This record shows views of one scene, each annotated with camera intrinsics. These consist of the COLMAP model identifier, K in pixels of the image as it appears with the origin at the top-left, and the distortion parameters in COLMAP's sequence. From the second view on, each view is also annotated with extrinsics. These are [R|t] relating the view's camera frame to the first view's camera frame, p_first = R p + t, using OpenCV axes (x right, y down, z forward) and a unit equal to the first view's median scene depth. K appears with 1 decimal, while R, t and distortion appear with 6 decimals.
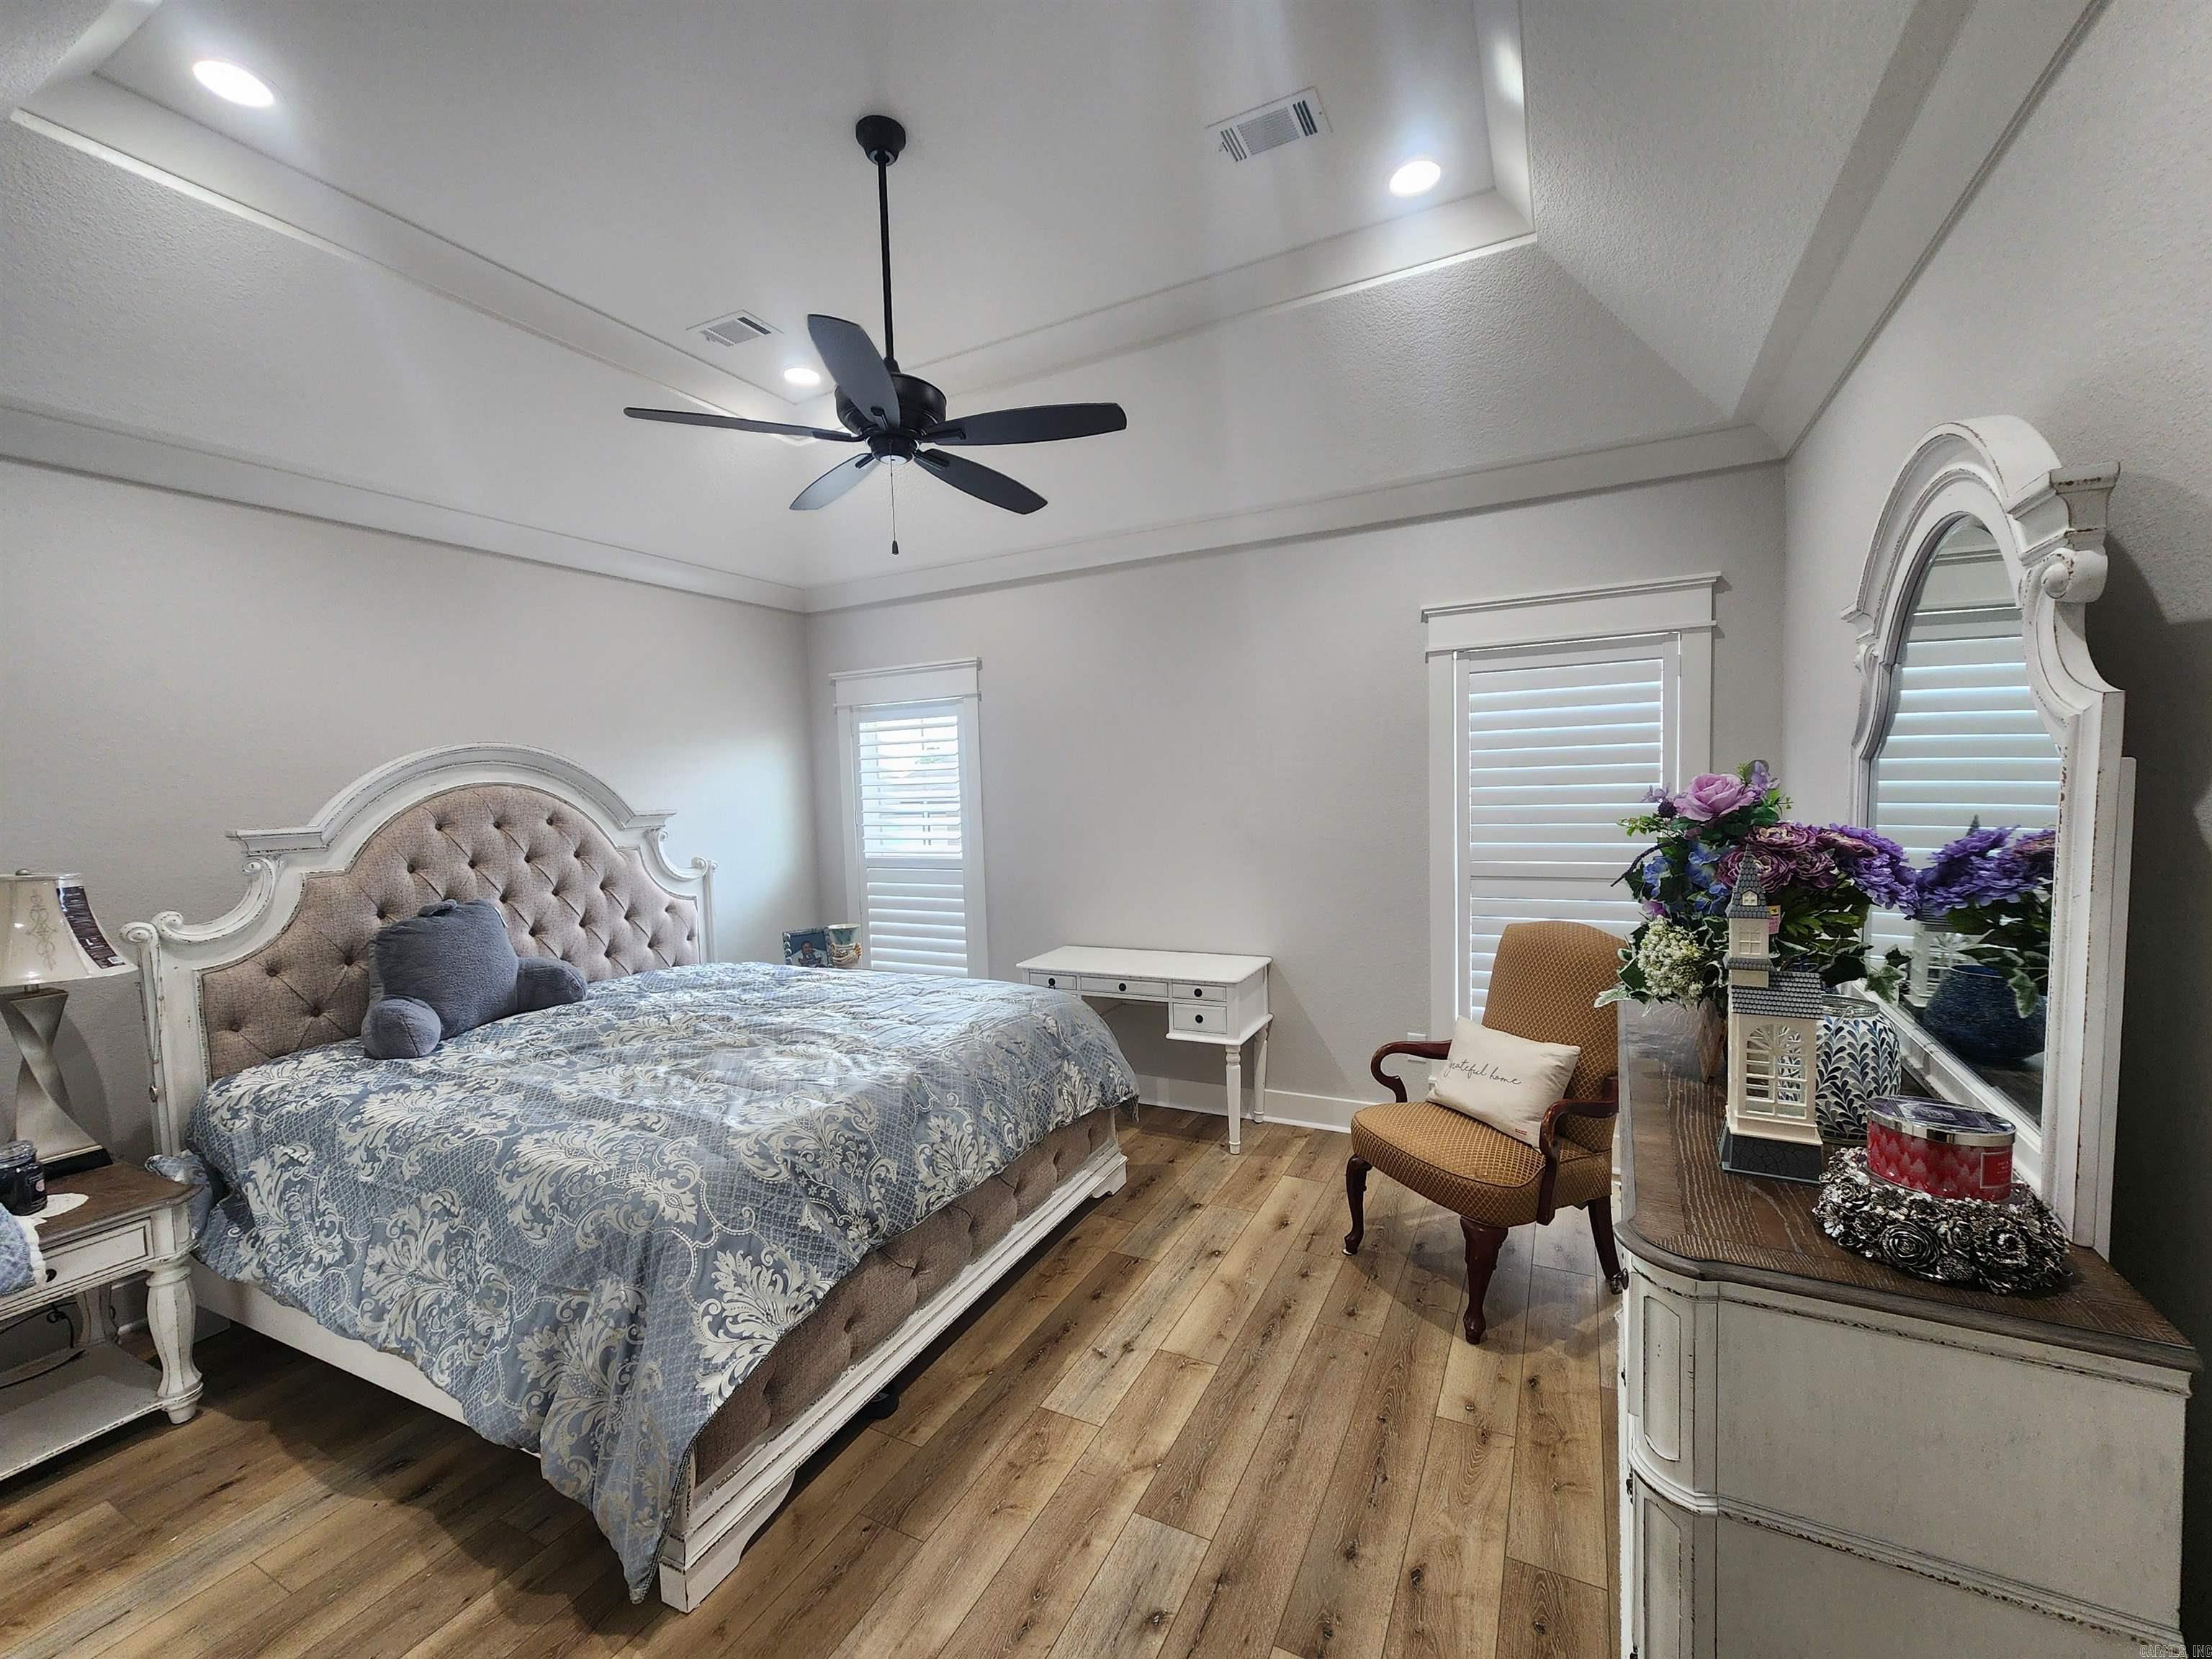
lens RADIAL K [[897.2, 0, 1103.2], [0, 897.2, 841.8], [0, 0, 1]] dist [0.009737, -0.000111]
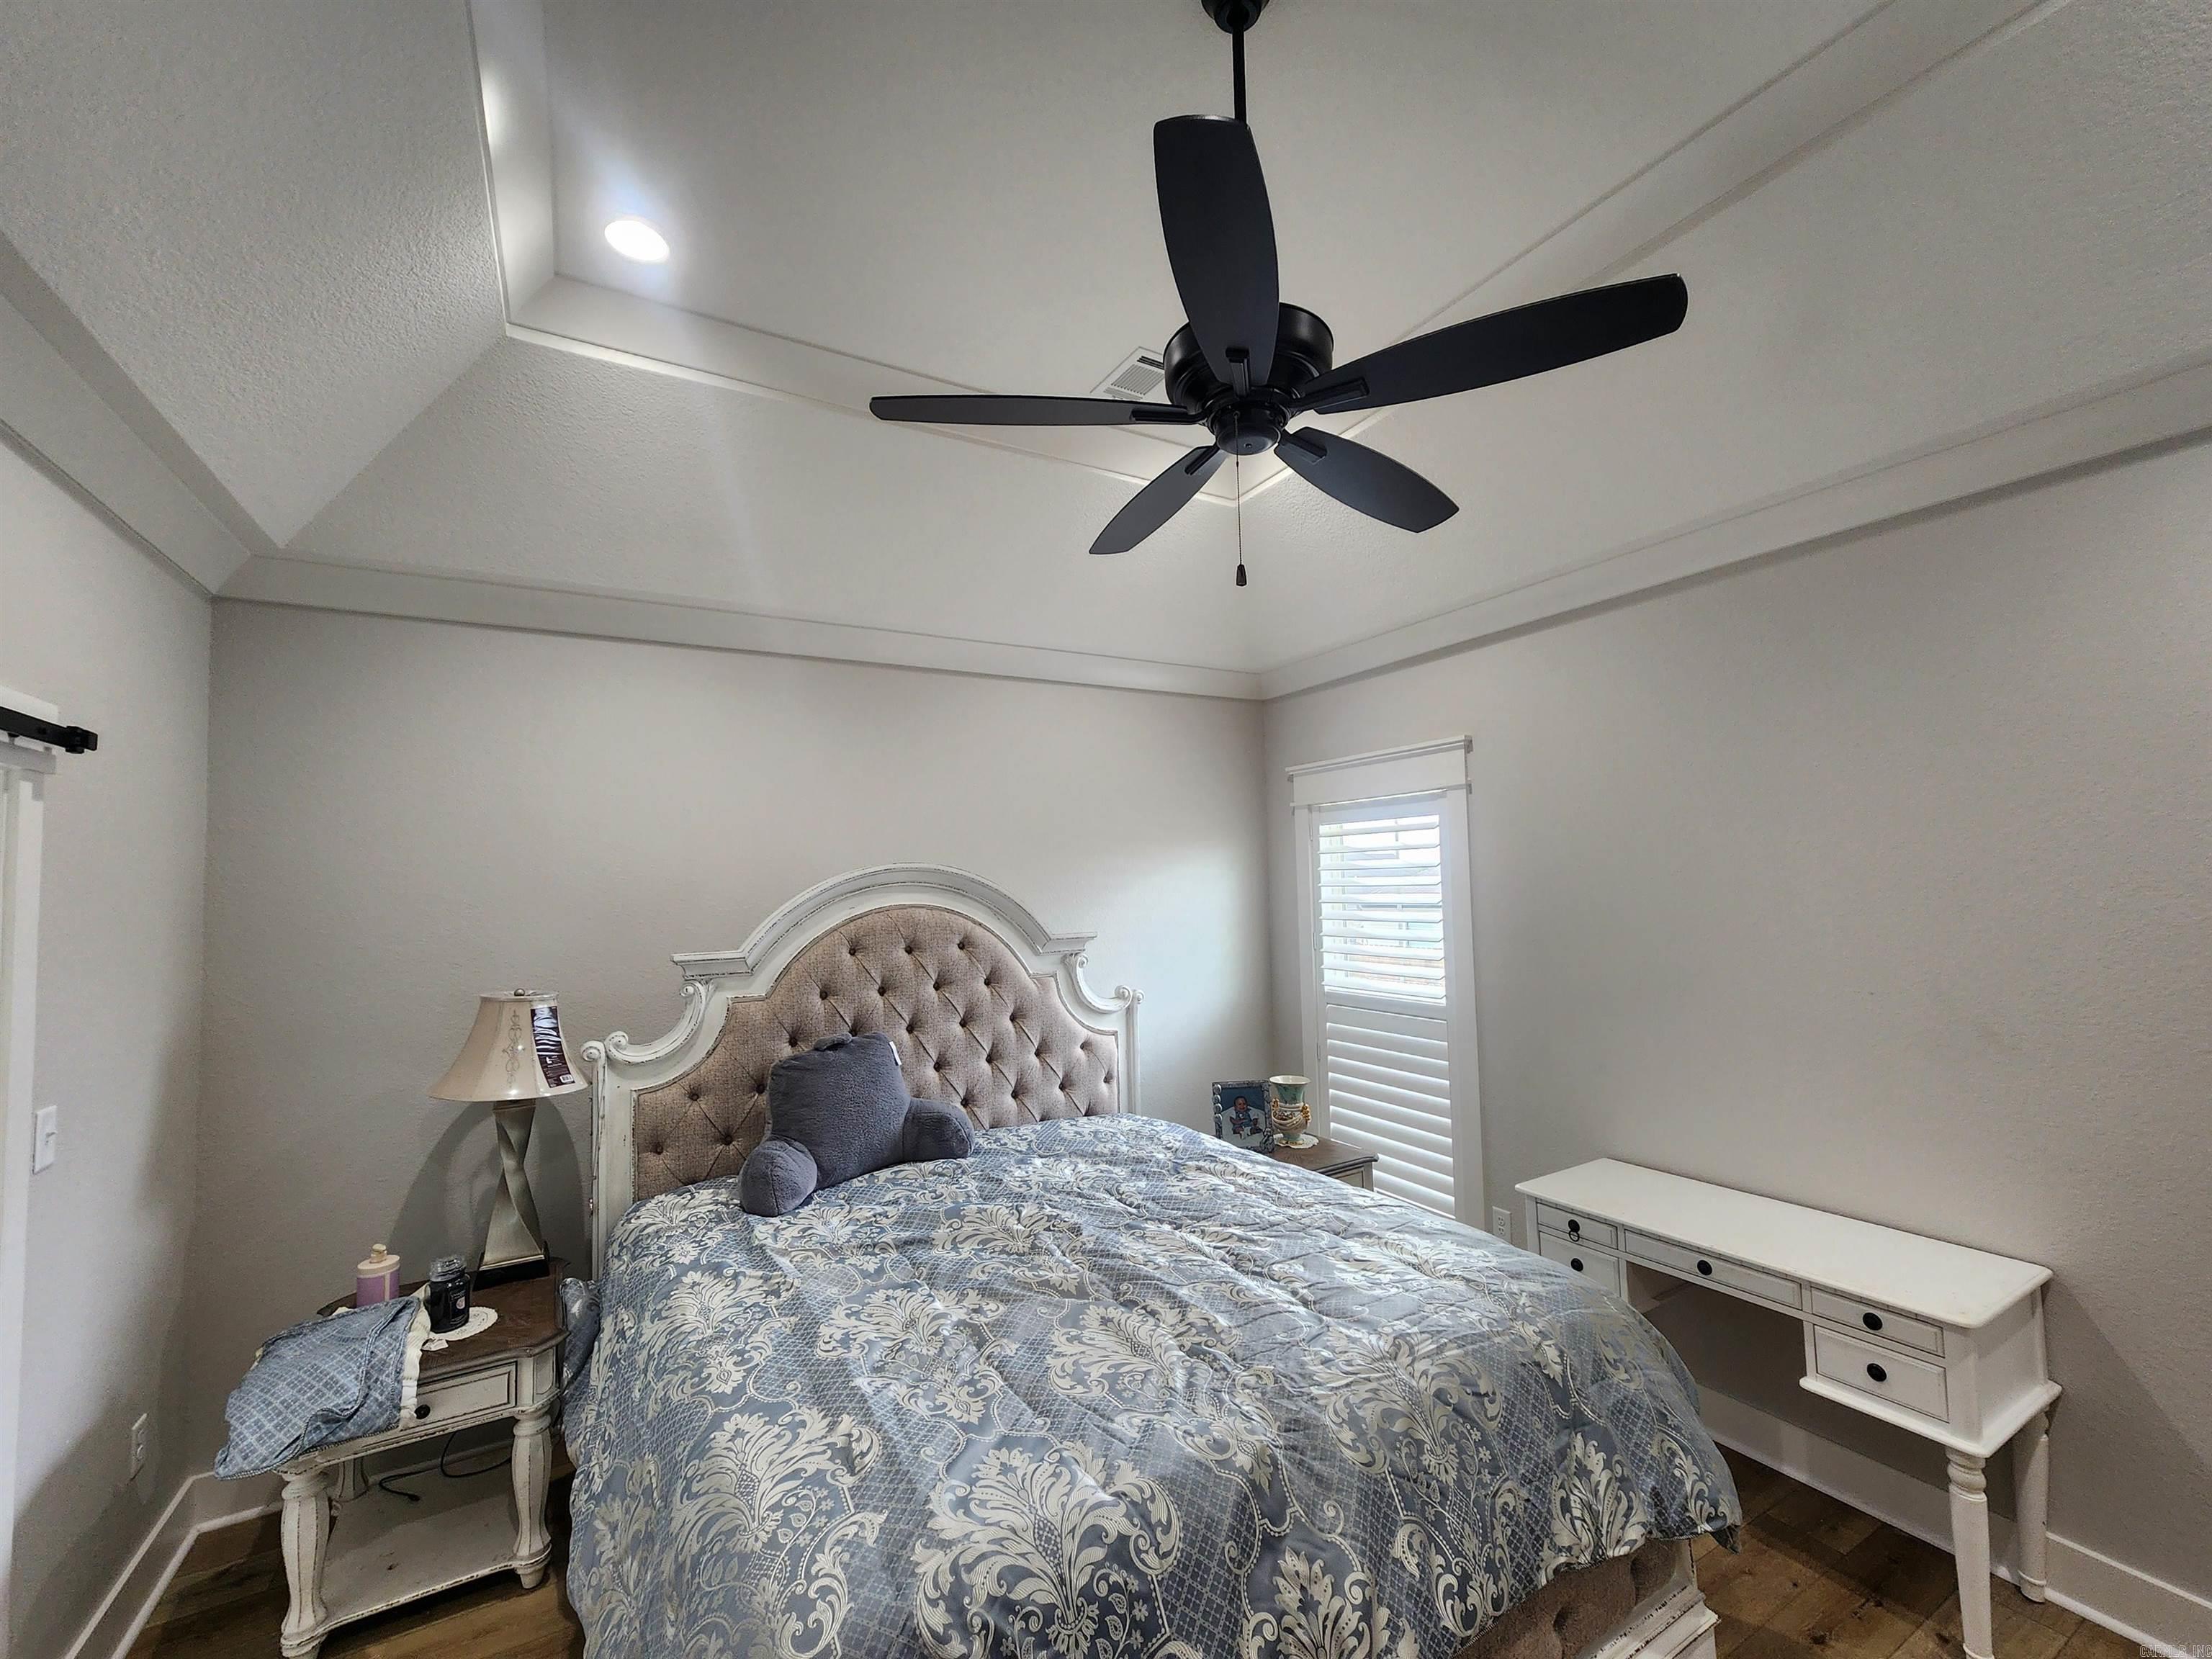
lens RADIAL K [[913.2, 0, 1106.1], [0, 913.2, 837.5], [0, 0, 1]] dist [-0.001303, 0.000816]
pose [[0.842488, -0.013715, -0.538540, 0.023322], [-0.040846, 0.995172, -0.089243, -0.069979], [0.537164, 0.097183, 0.837861, 0.354900]]
